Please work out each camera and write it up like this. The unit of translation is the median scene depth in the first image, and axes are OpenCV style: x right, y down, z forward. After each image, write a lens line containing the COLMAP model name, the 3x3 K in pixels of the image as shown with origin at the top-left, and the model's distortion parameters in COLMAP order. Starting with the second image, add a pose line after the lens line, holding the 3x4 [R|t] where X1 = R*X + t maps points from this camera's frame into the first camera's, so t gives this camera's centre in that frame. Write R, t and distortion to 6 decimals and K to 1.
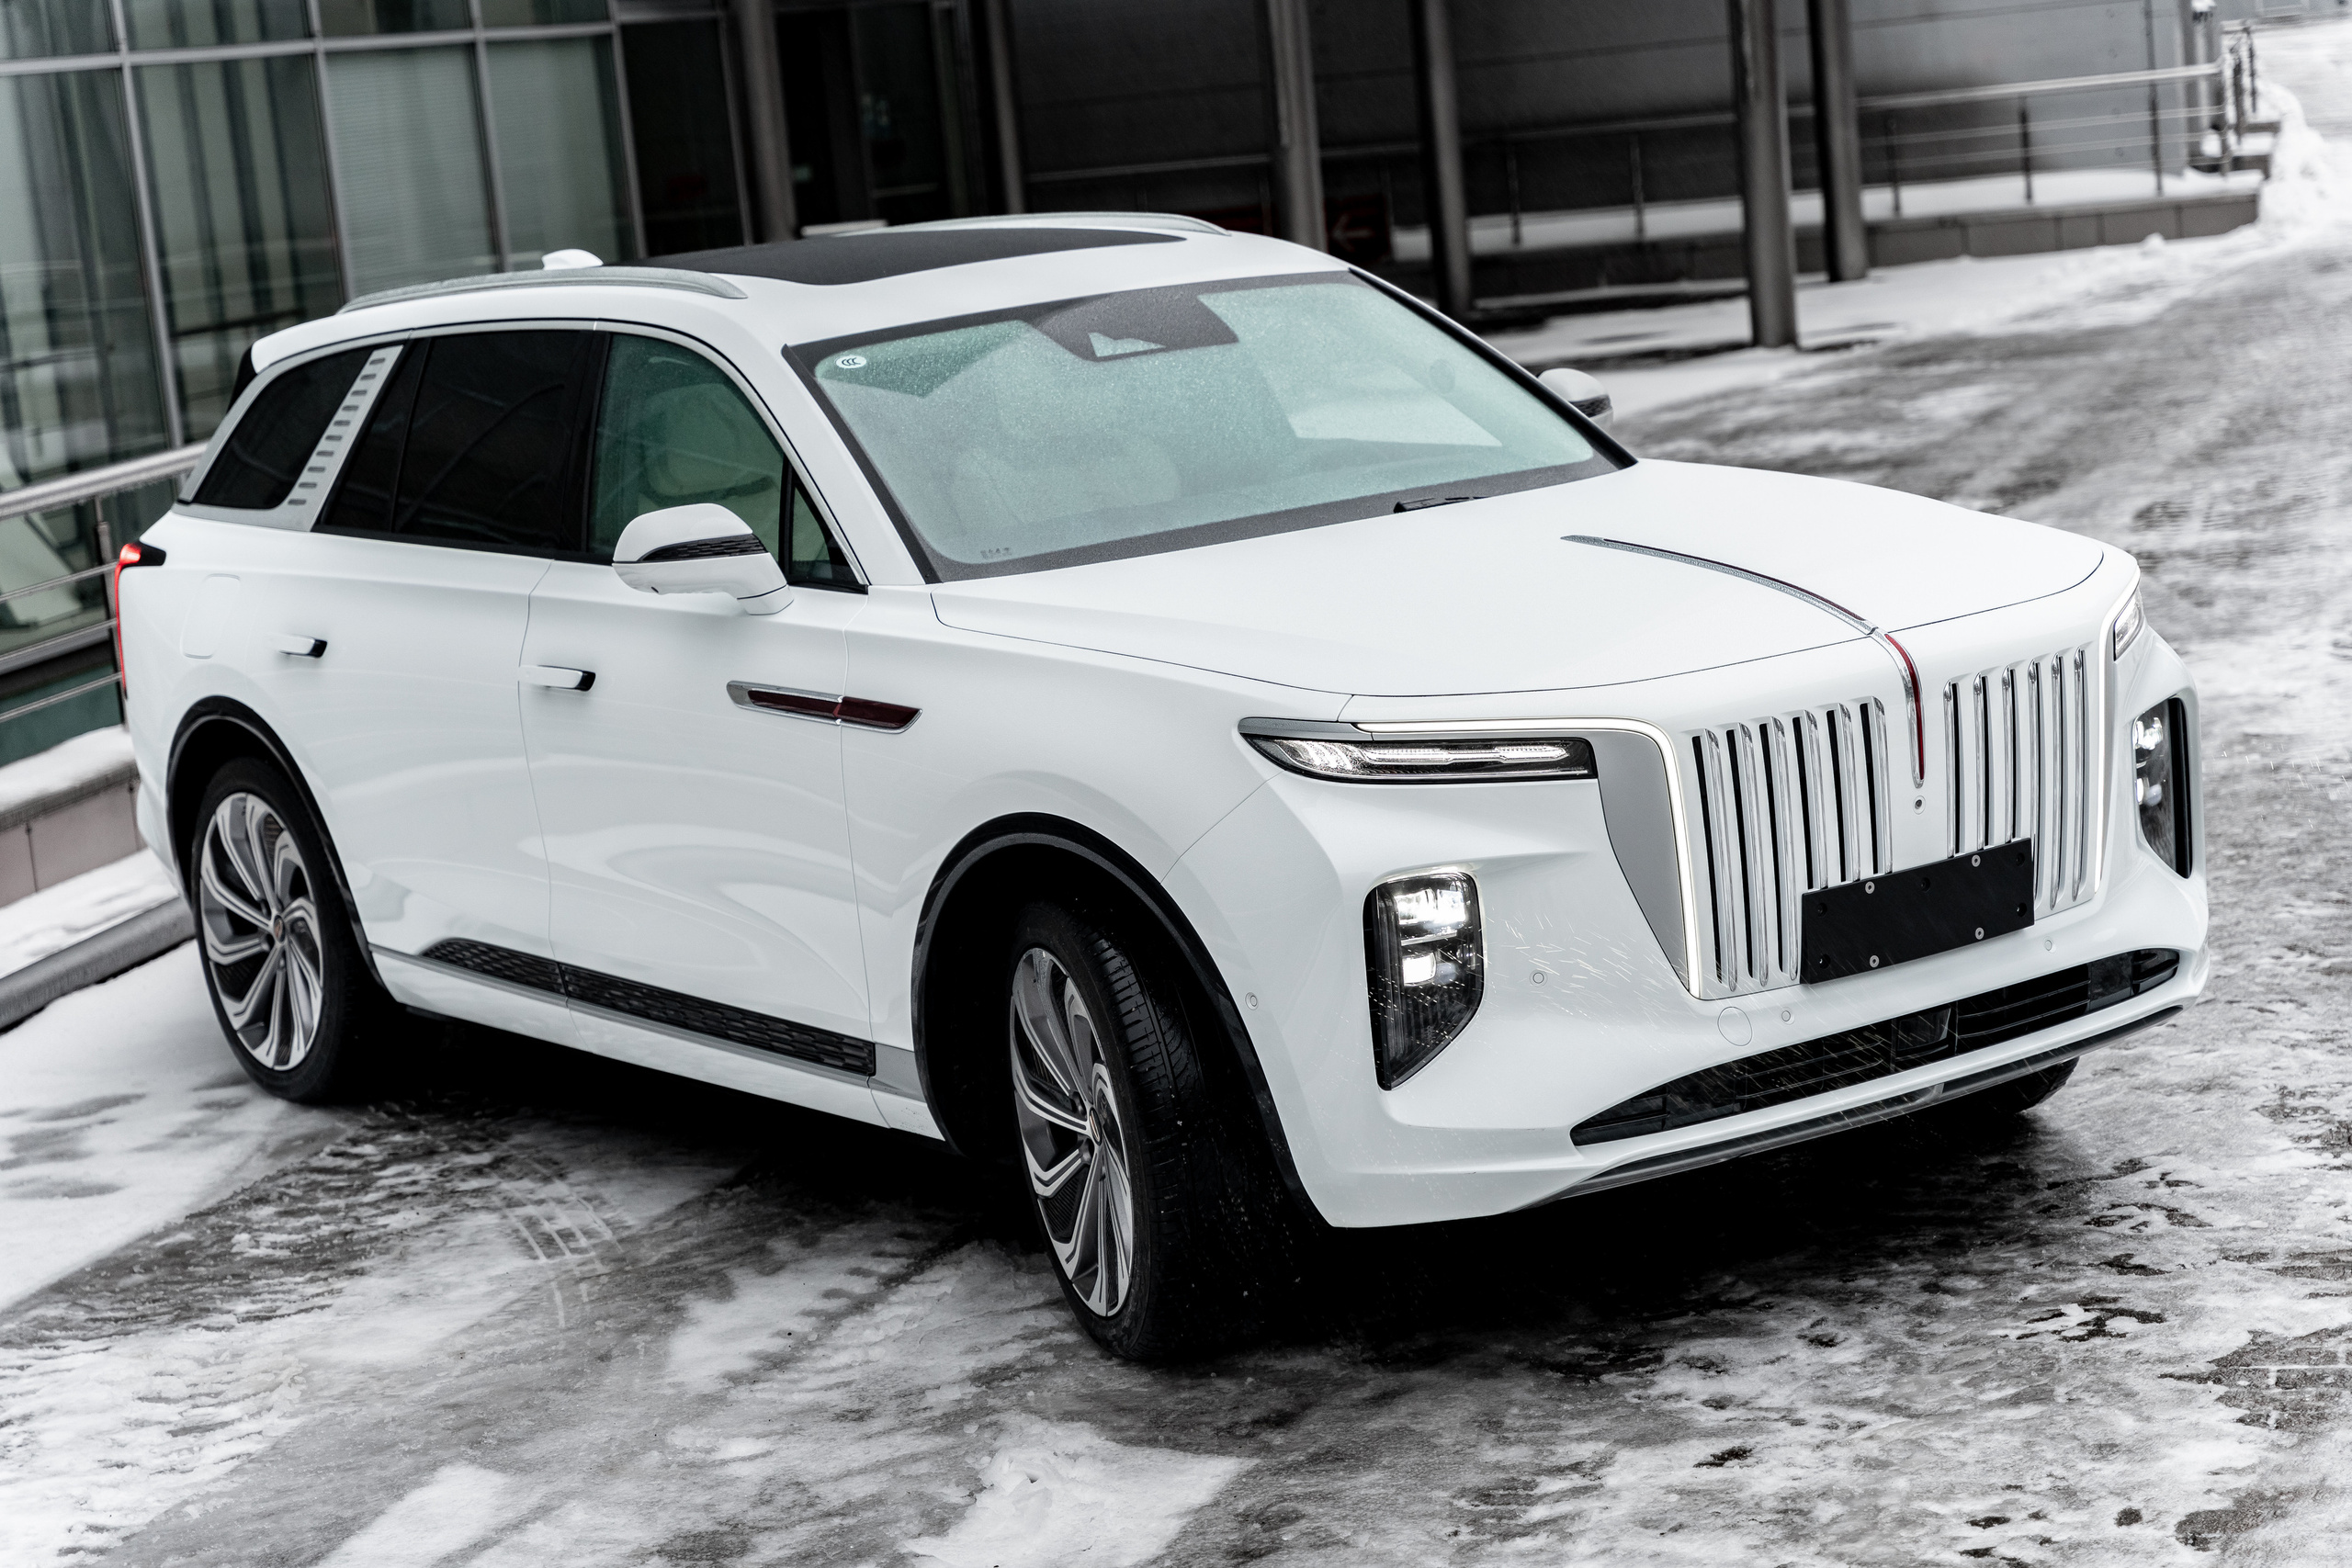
lens RADIAL K [[4592.5, 0, 1176.0], [0, 4592.5, 784.0], [0, 0, 1]] dist [0.061070, -0.065215]
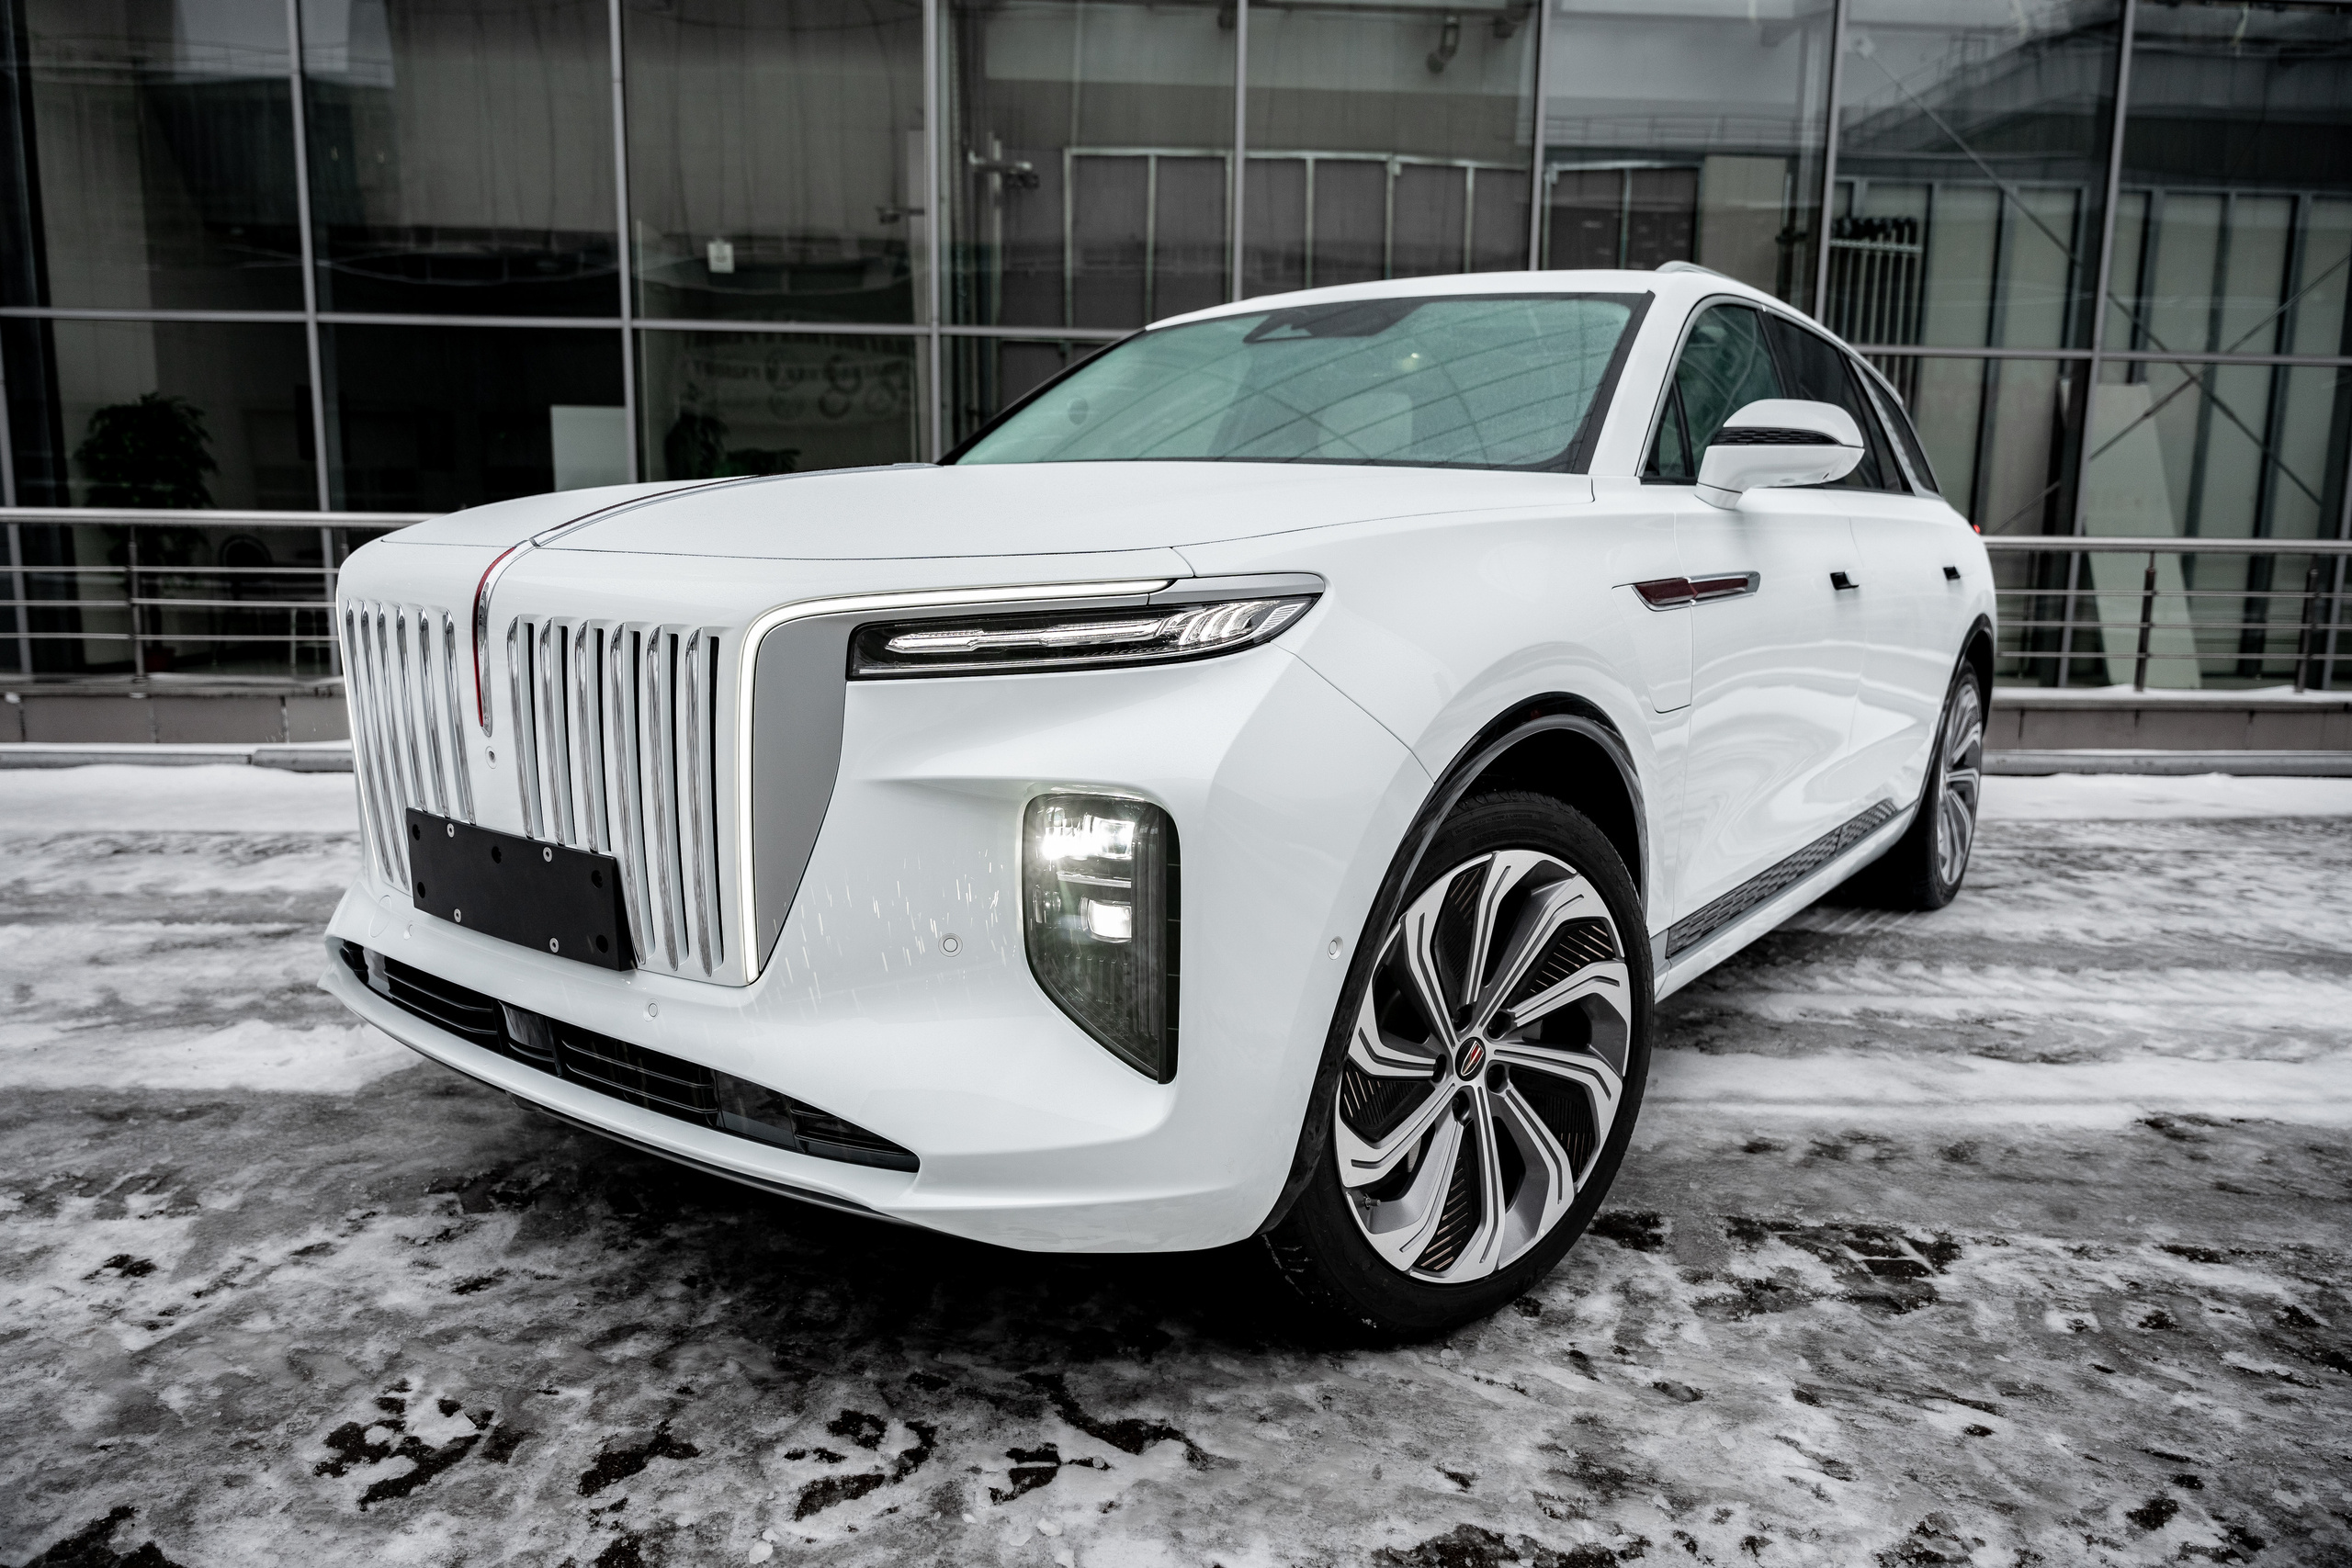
lens RADIAL K [[1552.4, 0, 1176.0], [0, 1552.4, 784.0], [0, 0, 1]] dist [-0.004232, -0.003202]
pose [[0.297592, 0.258073, -0.919150, 0.358705], [-0.198956, 0.958397, 0.204677, -0.056650], [0.933732, 0.121960, 0.336556, 0.810832]]
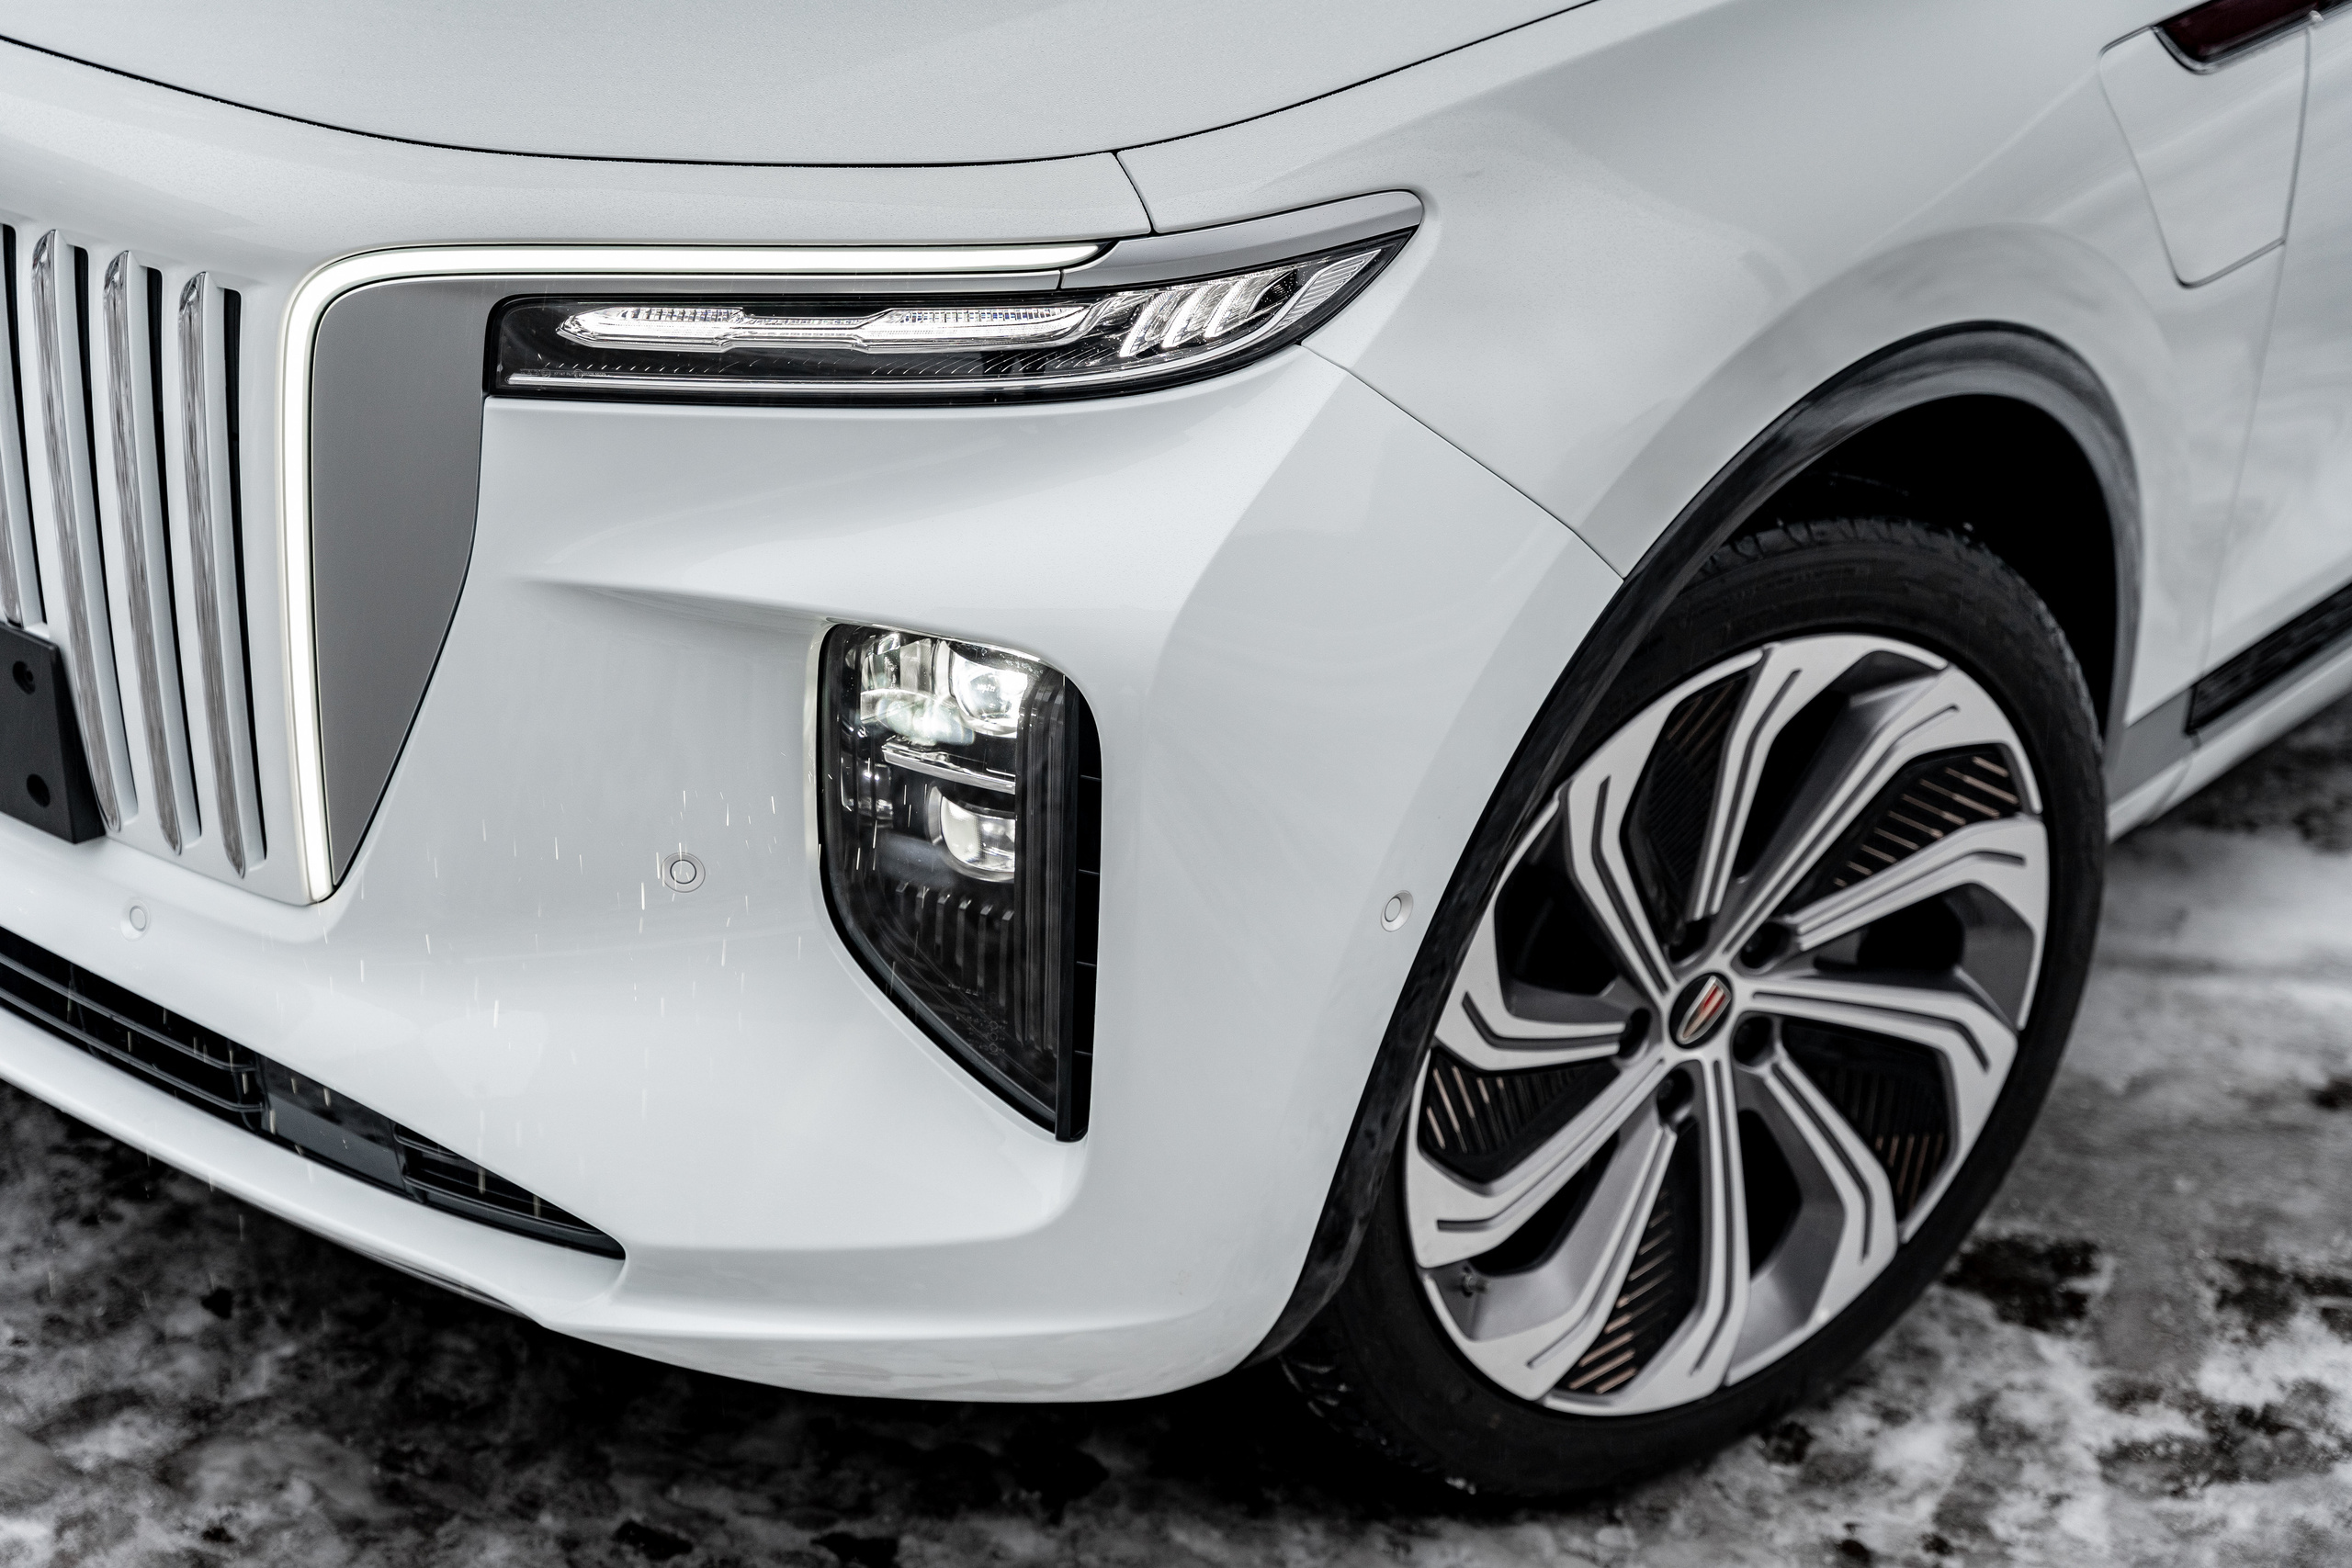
lens RADIAL K [[3795.7, 0, 1176.0], [0, 3795.7, 784.0], [0, 0, 1]] dist [0.042176, -0.048637]
pose [[0.239073, 0.517693, -0.821485, 0.392703], [-0.224108, 0.852595, 0.472077, -0.125423], [0.944785, 0.071241, 0.319852, 0.801285]]
